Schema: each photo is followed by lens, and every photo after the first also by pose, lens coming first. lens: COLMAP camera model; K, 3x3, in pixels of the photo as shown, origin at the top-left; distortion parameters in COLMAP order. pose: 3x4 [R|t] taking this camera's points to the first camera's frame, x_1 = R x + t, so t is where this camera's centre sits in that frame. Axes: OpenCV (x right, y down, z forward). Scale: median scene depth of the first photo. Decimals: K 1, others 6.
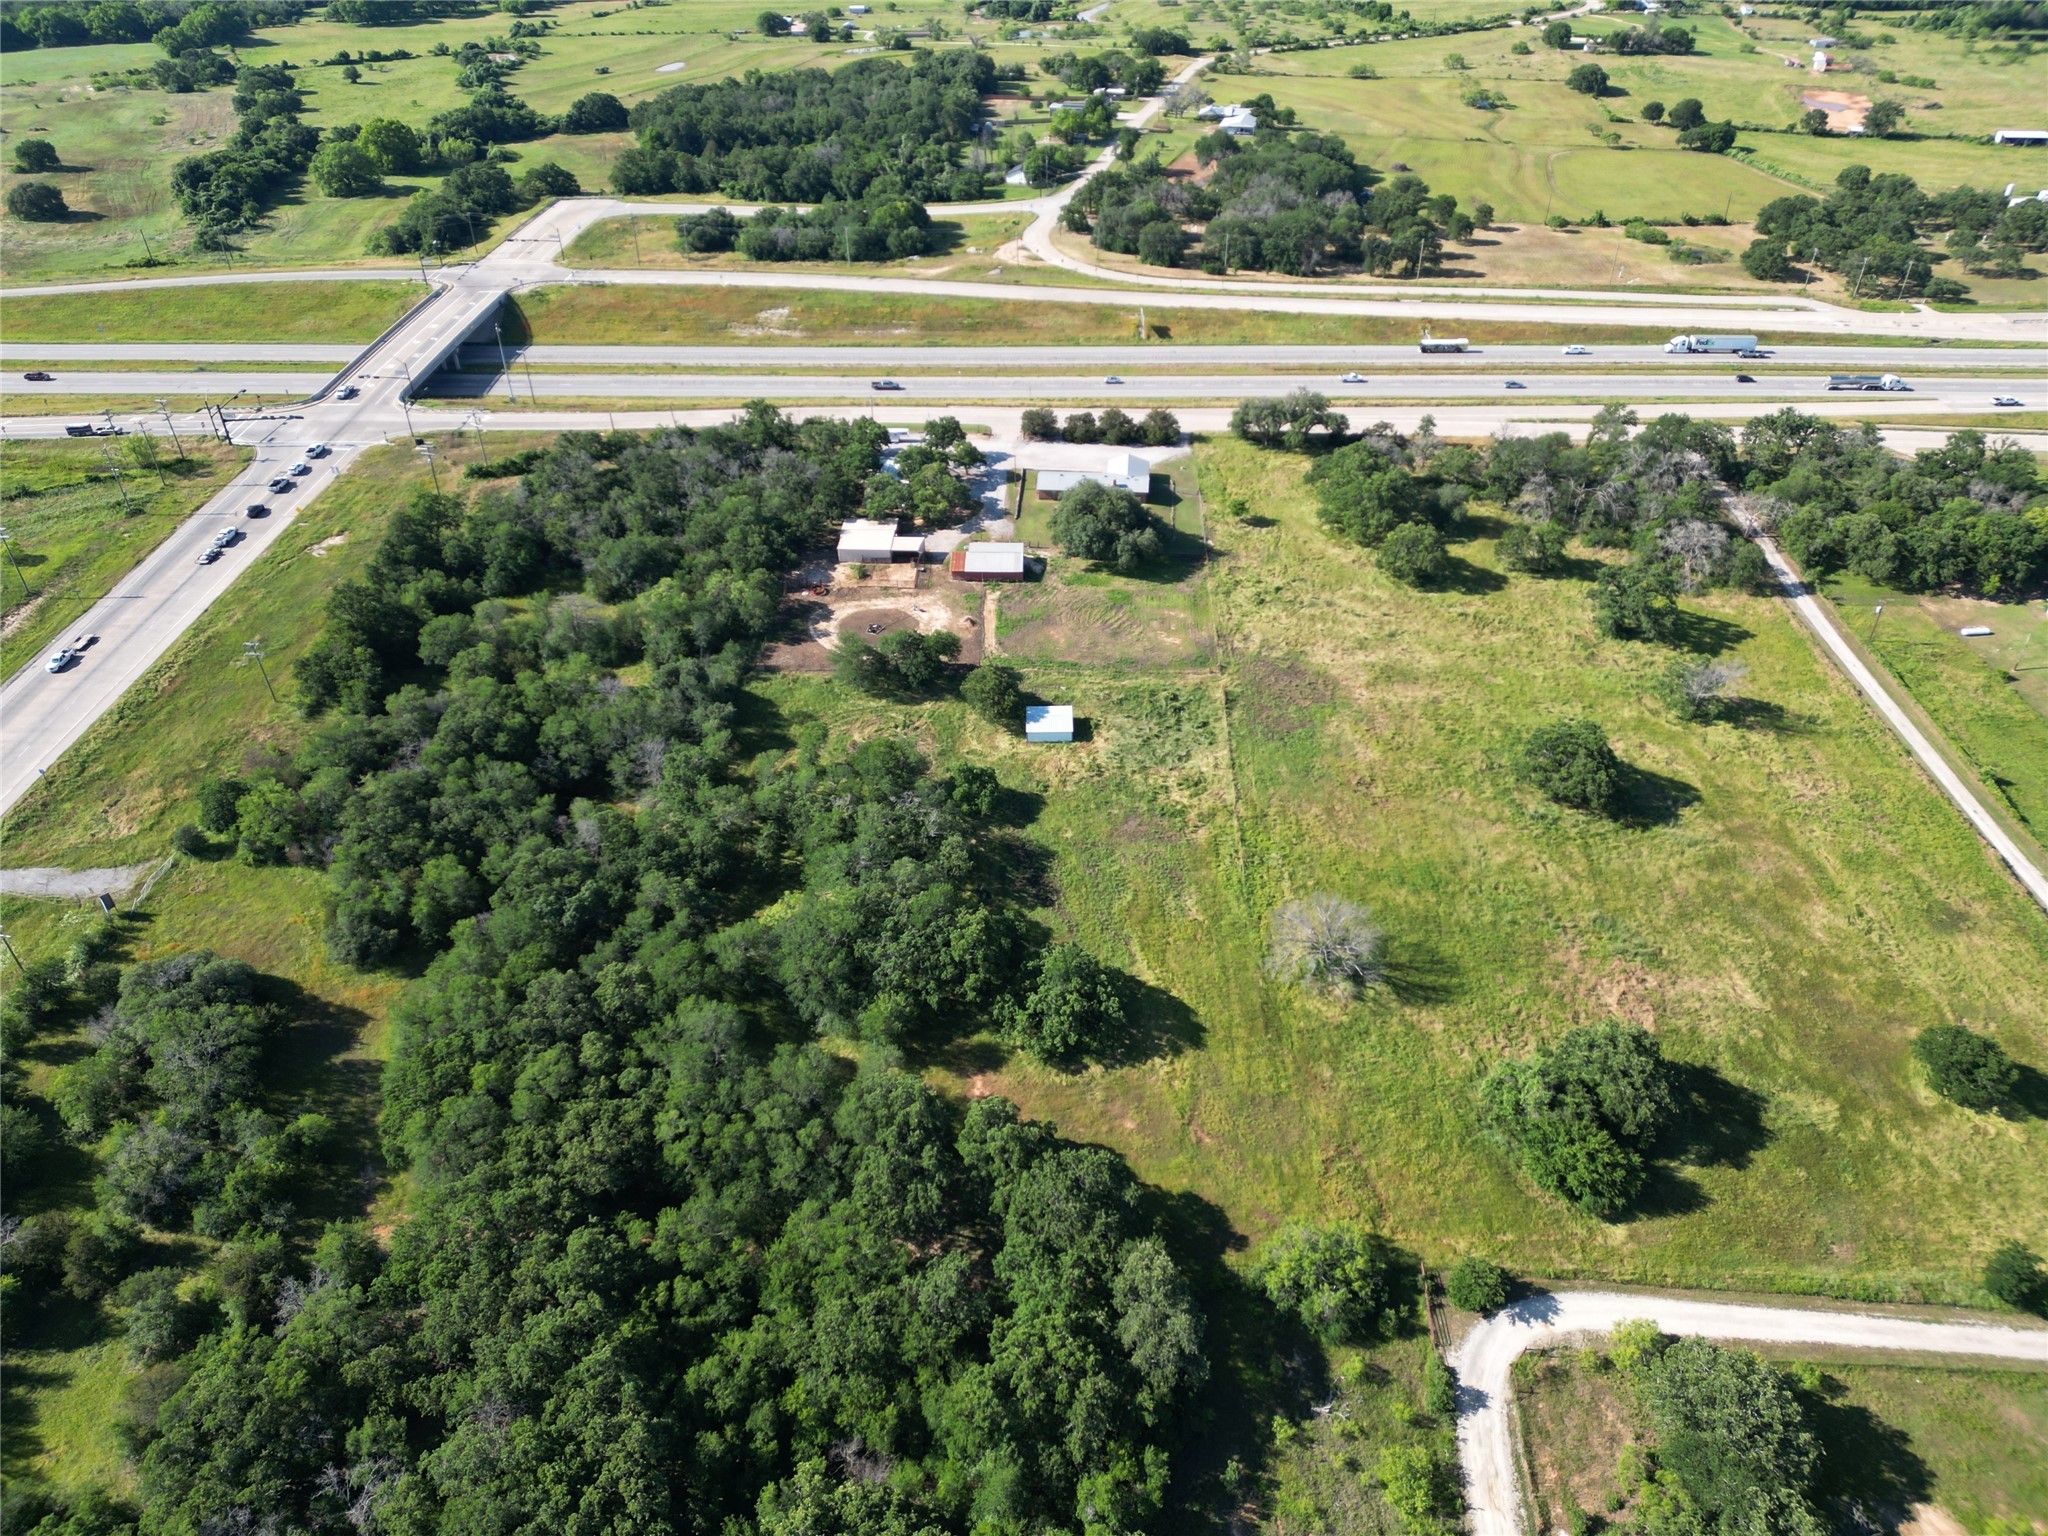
lens RADIAL K [[1425.7, 0, 1024.0], [0, 1425.7, 768.0], [0, 0, 1]] dist [0.075363, -0.069255]
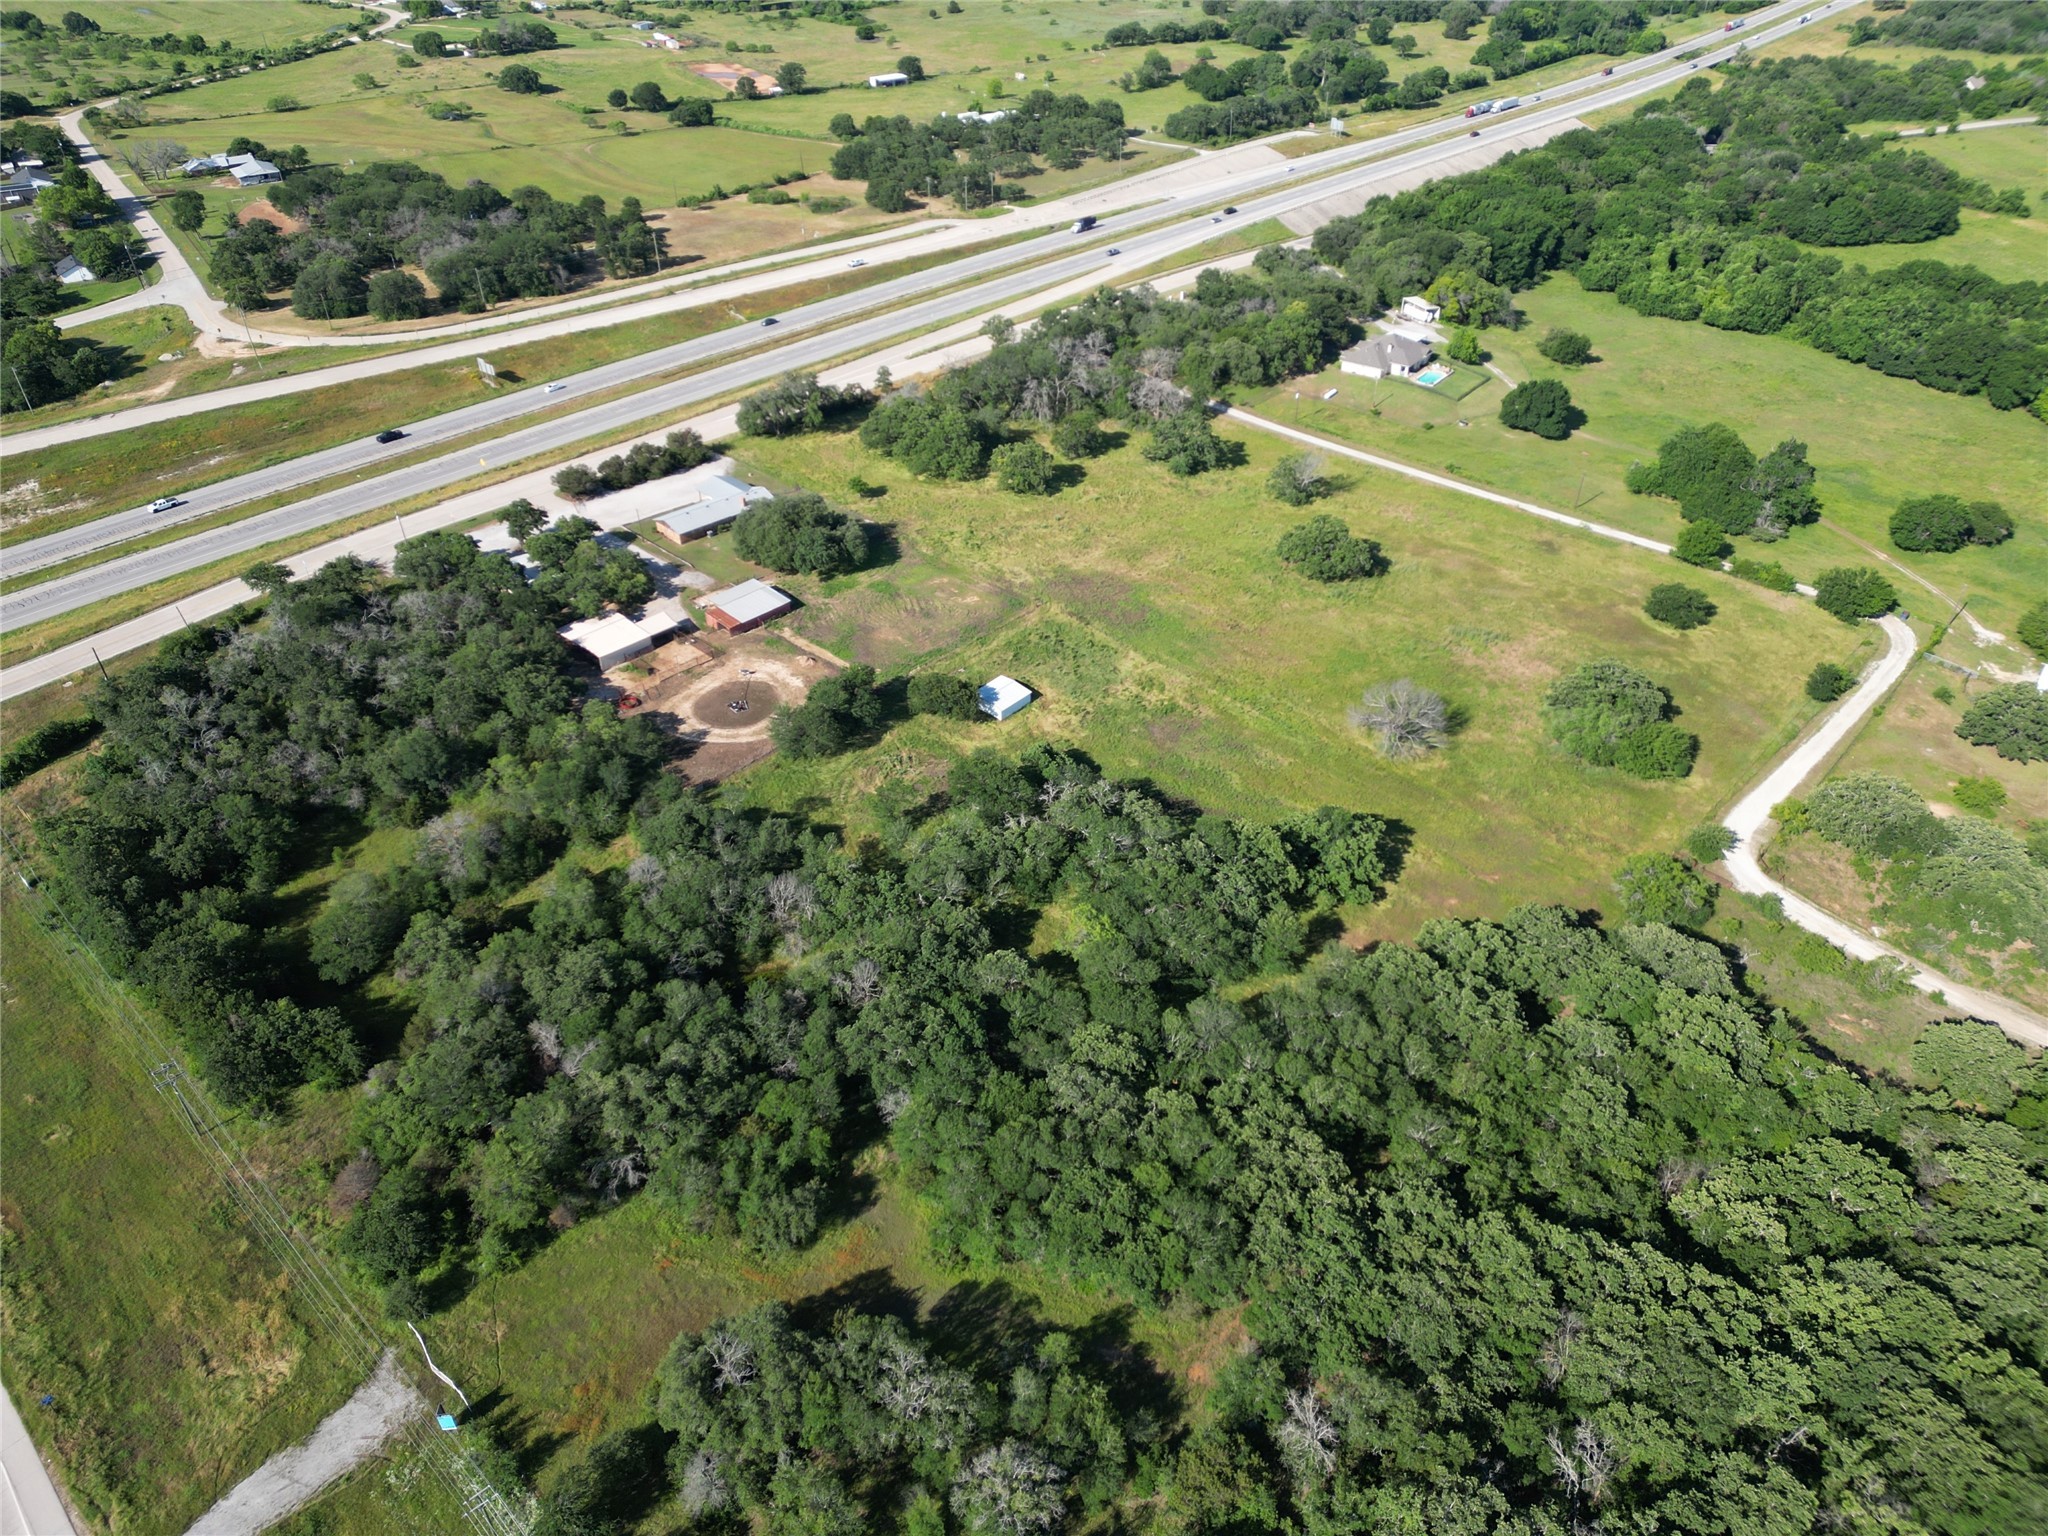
lens RADIAL K [[1425.7, 0, 1024.0], [0, 1425.7, 768.0], [0, 0, 1]] dist [0.075363, -0.069255]
pose [[0.655114, -0.432056, 0.619801, -0.496525], [0.436998, 0.885893, 0.155650, -0.109387], [-0.616326, 0.168883, 0.769169, 0.171646]]
